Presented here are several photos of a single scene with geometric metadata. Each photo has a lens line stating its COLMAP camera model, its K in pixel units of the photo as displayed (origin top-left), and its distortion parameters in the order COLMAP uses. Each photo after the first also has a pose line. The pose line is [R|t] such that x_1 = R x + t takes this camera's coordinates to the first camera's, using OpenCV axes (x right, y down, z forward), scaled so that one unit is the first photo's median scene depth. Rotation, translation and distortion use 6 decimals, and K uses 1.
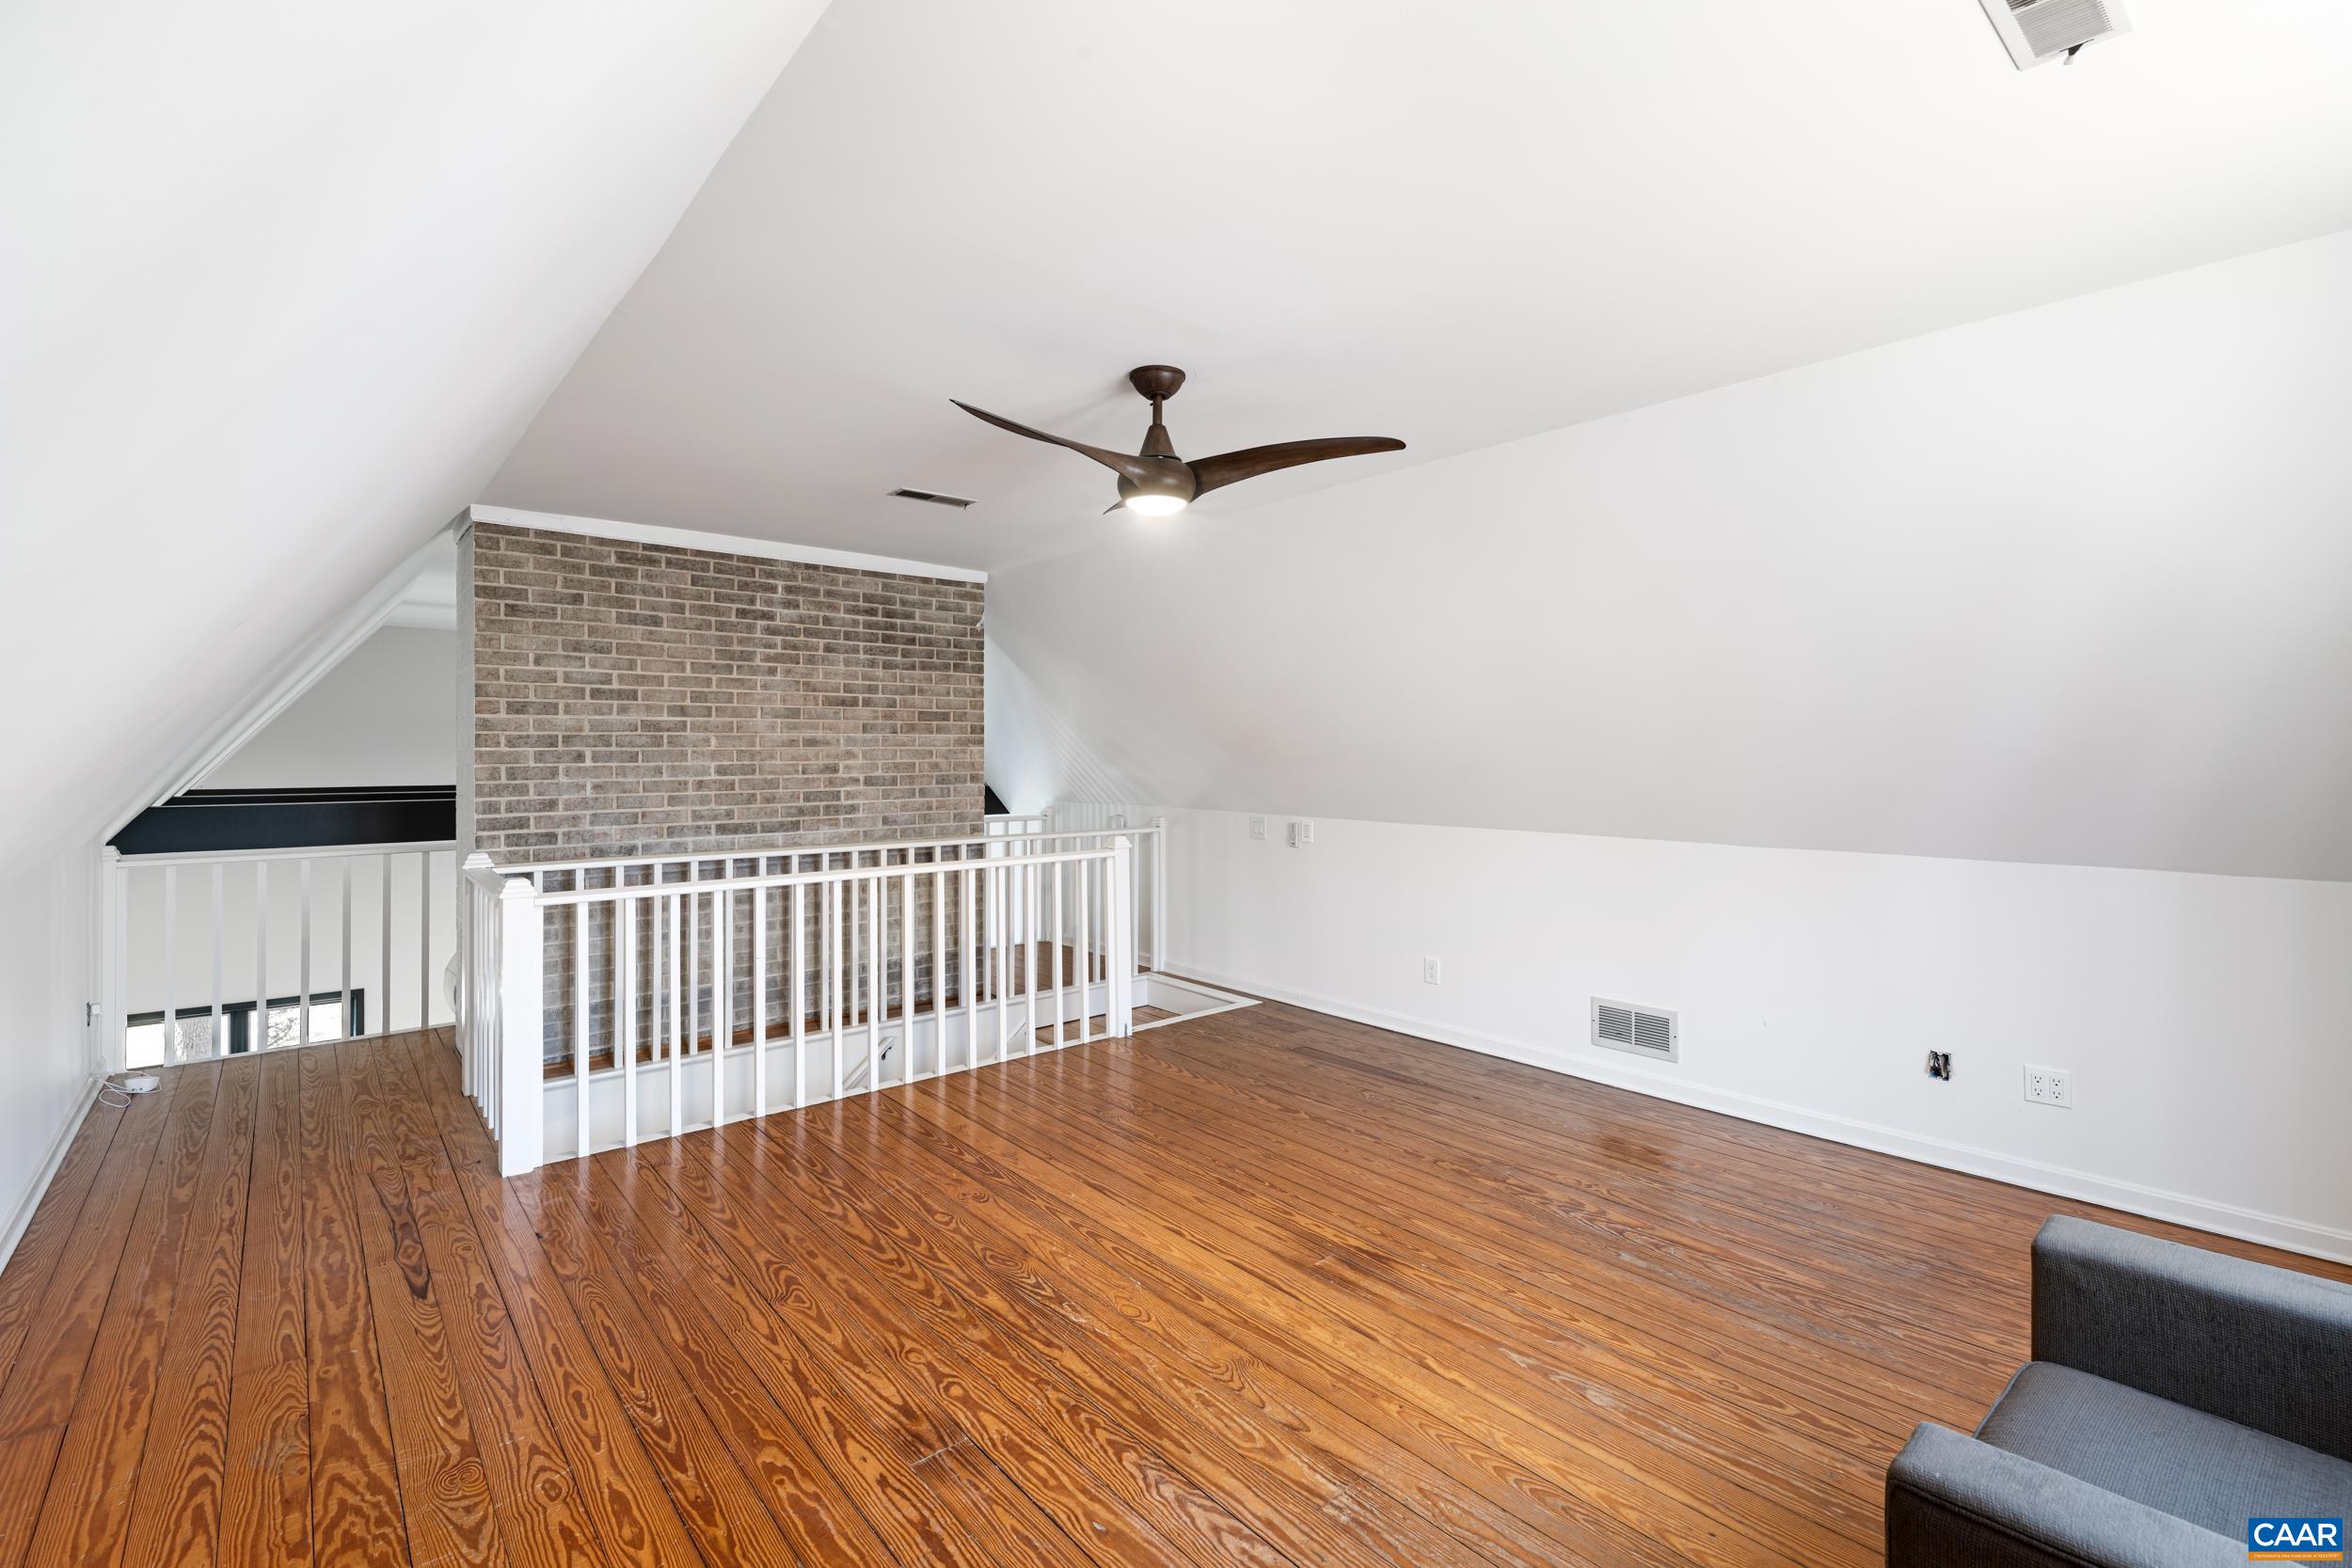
lens RADIAL K [[1069.2, 0, 1169.2], [0, 1069.2, 746.9], [0, 0, 1]] dist [0.000220, -0.008397]
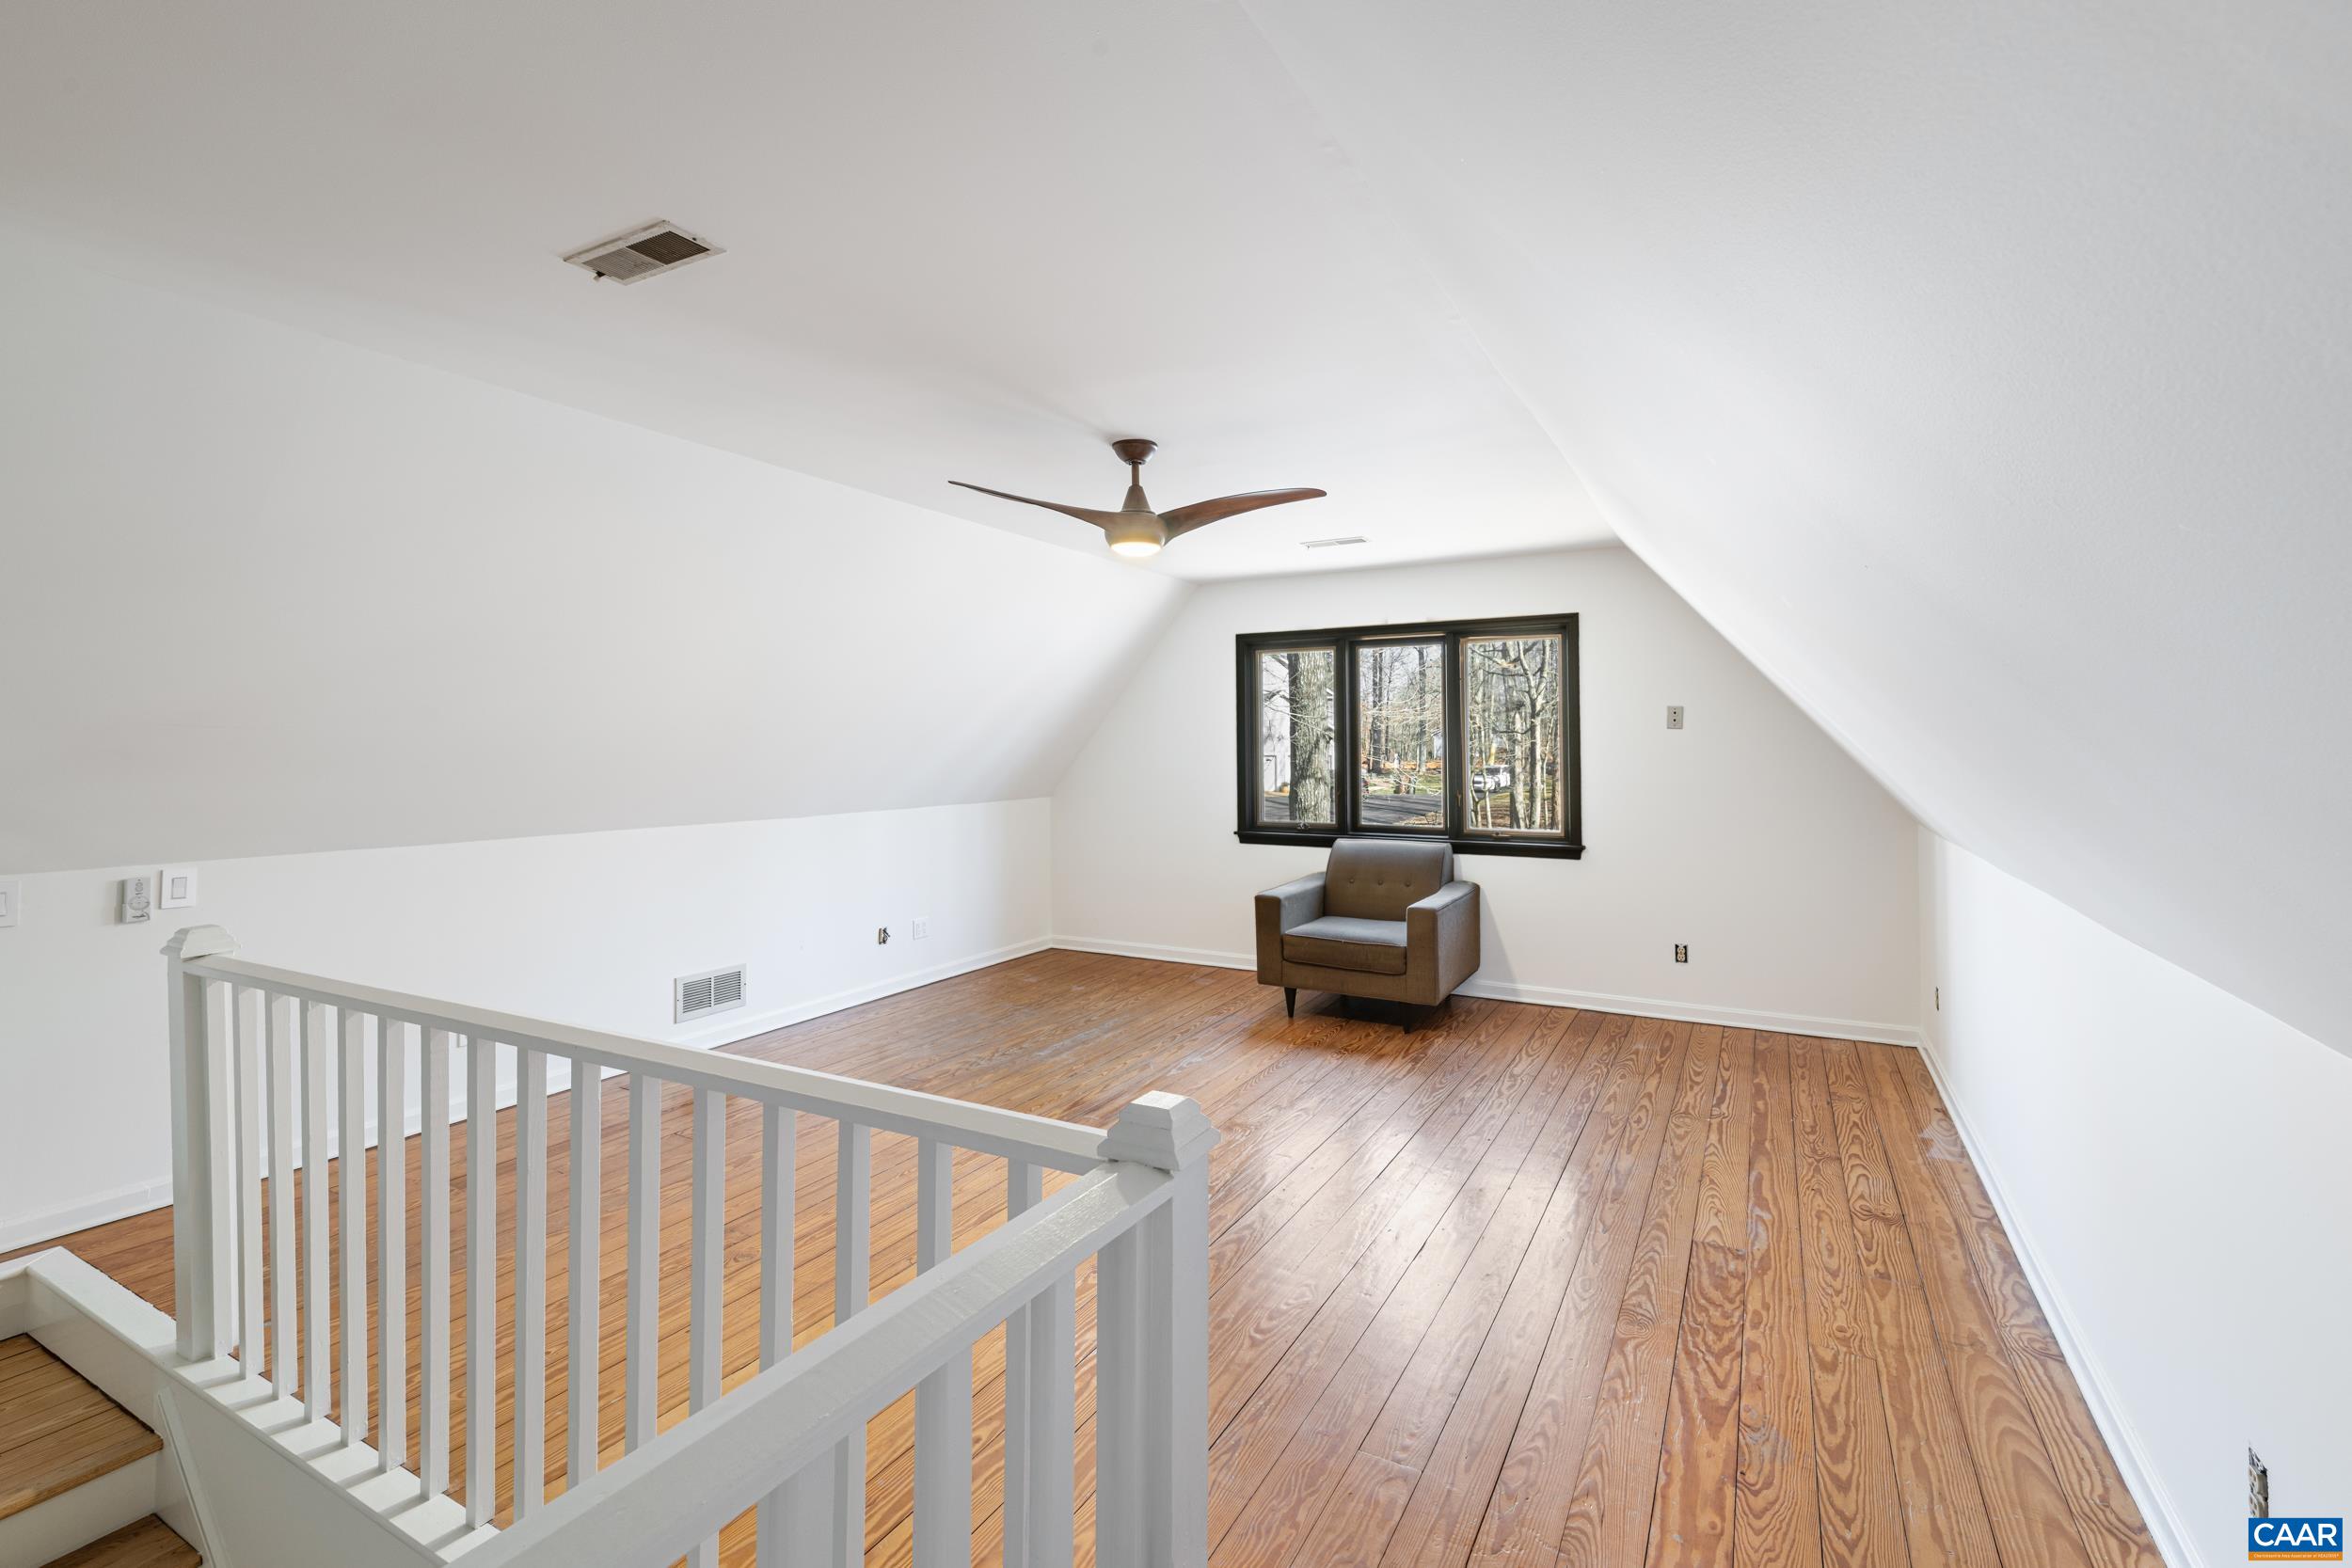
lens RADIAL K [[1026.8, 0, 1186.0], [0, 1026.8, 739.4], [0, 0, 1]] dist [-0.000735, -0.000947]
pose [[-0.360552, 0.009254, 0.932693, -1.441722], [-0.002173, 0.999940, -0.010761, 0.009474], [-0.932736, -0.005906, -0.360511, 1.730163]]
